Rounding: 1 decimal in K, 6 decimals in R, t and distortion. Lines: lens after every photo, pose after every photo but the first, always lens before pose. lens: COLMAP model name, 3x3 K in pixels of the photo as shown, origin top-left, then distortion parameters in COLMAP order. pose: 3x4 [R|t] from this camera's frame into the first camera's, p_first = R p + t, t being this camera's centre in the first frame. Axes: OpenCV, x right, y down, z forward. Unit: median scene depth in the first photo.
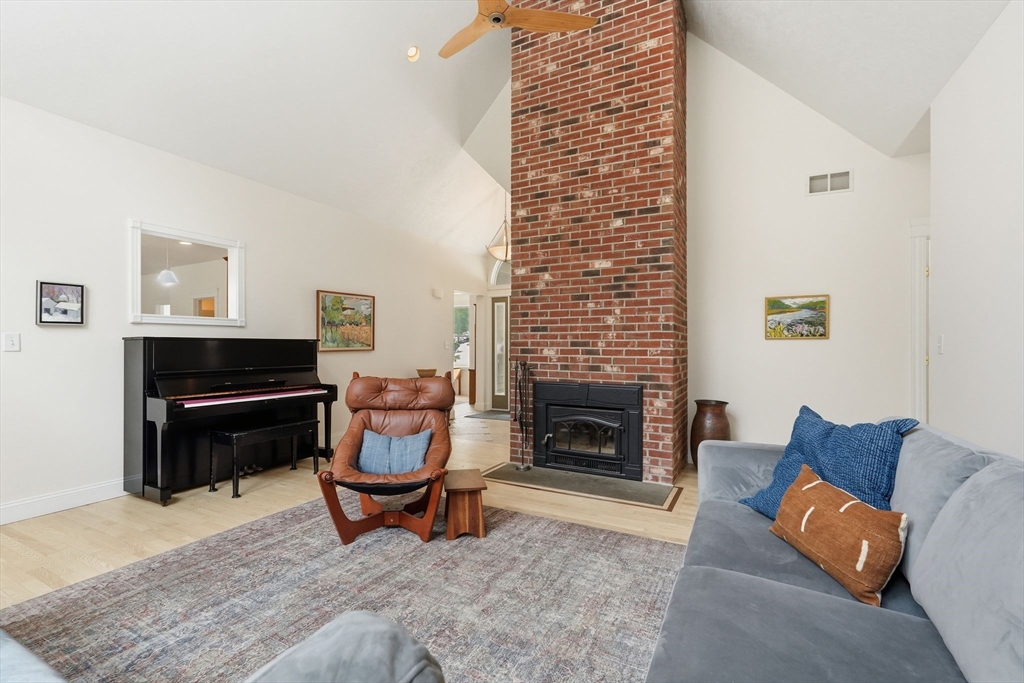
lens RADIAL K [[456.0, 0, 501.7], [0, 456.0, 369.5], [0, 0, 1]] dist [-0.000755, 0.000399]
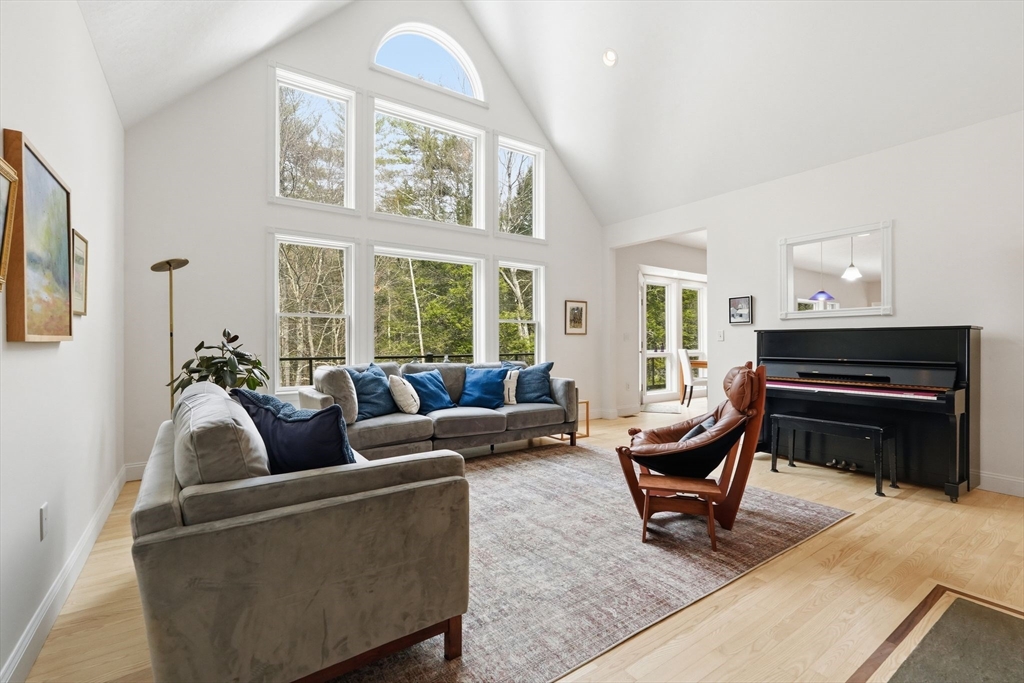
lens RADIAL K [[449.7, 0, 510.1], [0, 449.7, 342.0], [0, 0, 1]] dist [-0.008042, 0.000074]
pose [[-0.449186, -0.004184, -0.893428, 0.963966], [-0.044908, 0.998831, 0.017901, -0.035708], [0.892309, 0.048163, -0.448849, 1.257346]]
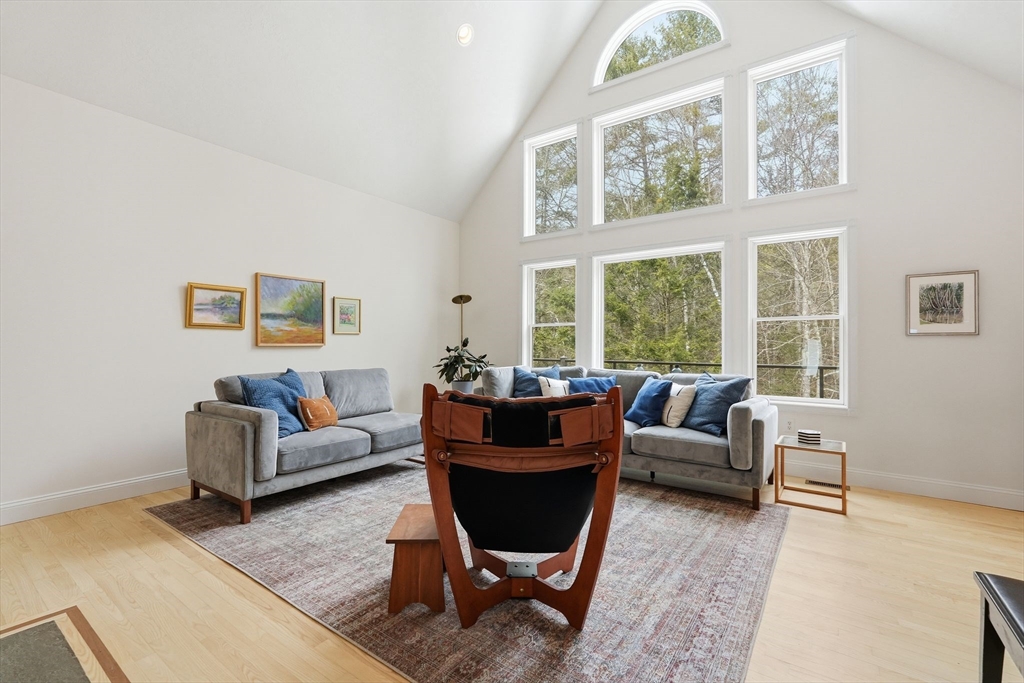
lens RADIAL K [[445.1, 0, 512.0], [0, 445.1, 341.5], [0, 0, 1]] dist [-0.001289, 0.000293]
pose [[-0.993573, -0.007690, 0.112931, -0.345316], [-0.002936, 0.999105, 0.042200, -0.083797], [-0.113154, 0.041597, -0.992706, 1.933326]]
